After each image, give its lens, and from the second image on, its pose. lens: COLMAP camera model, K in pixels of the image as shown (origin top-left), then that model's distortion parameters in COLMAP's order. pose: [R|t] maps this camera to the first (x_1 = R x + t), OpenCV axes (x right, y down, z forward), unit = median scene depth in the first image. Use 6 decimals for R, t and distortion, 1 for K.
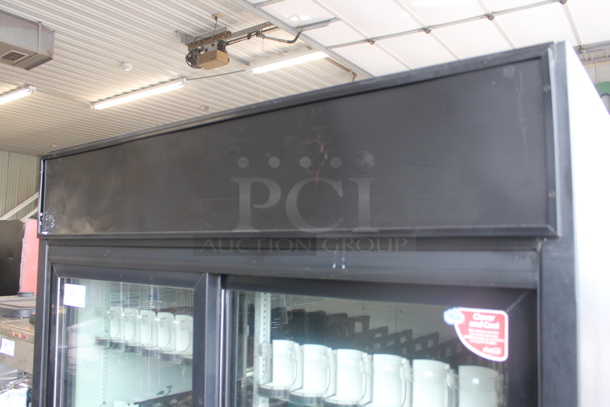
lens RADIAL K [[521.6, 0, 305.0], [0, 521.6, 203.5], [0, 0, 1]] dist [-0.171743, 0.151706]
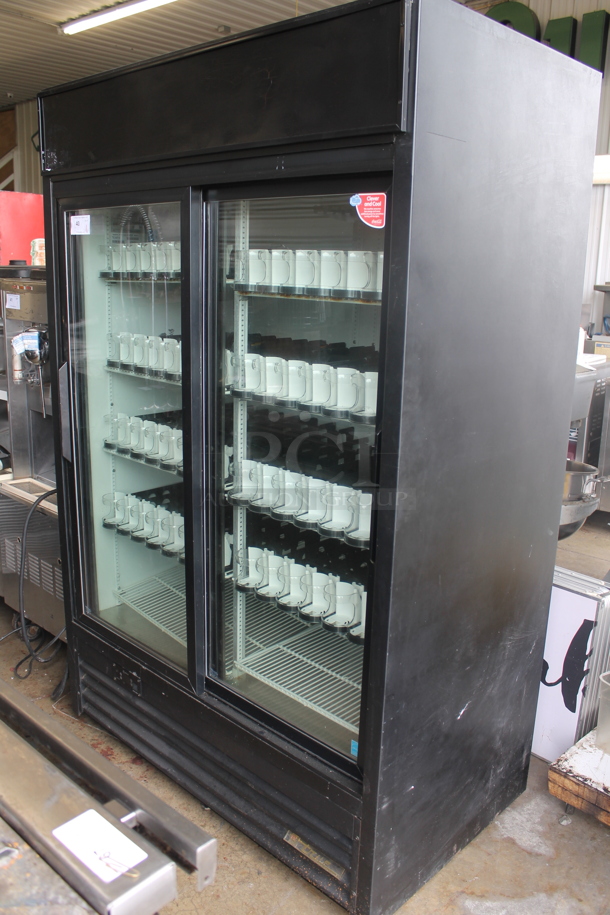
lens RADIAL K [[765.7, 0, 305.0], [0, 765.7, 457.5], [0, 0, 1]] dist [-0.165529, 0.128100]
pose [[0.994322, 0.036094, -0.100109, 0.227861], [0.000552, 0.938959, 0.344029, 0.103609], [0.106416, -0.342131, 0.933607, -0.683809]]
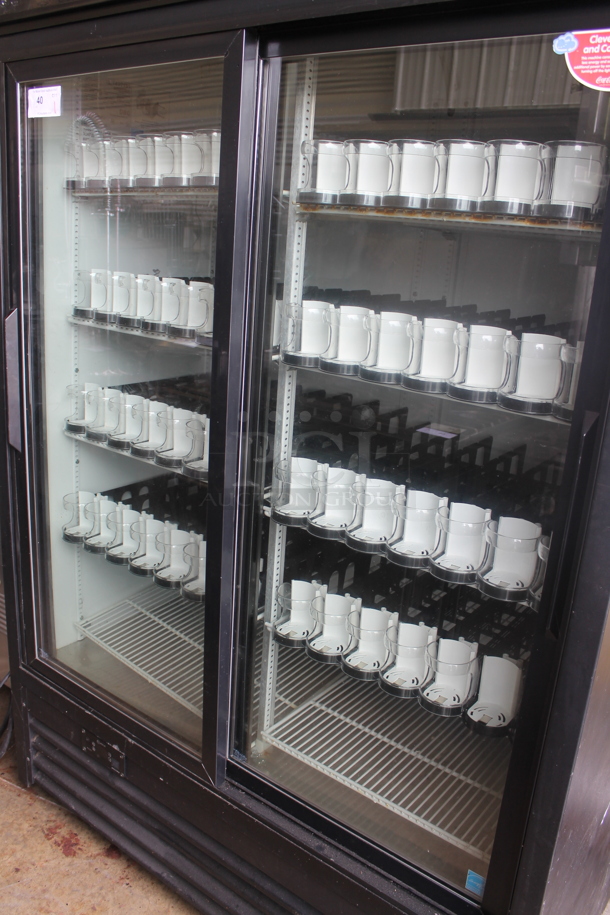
lens RADIAL K [[765.7, 0, 305.0], [0, 765.7, 457.5], [0, 0, 1]] dist [-0.165529, 0.128100]
pose [[0.998596, 0.049580, 0.018673, -0.069829], [-0.052953, 0.922708, 0.381845, 0.243667], [0.001703, -0.382297, 0.924038, -0.205545]]
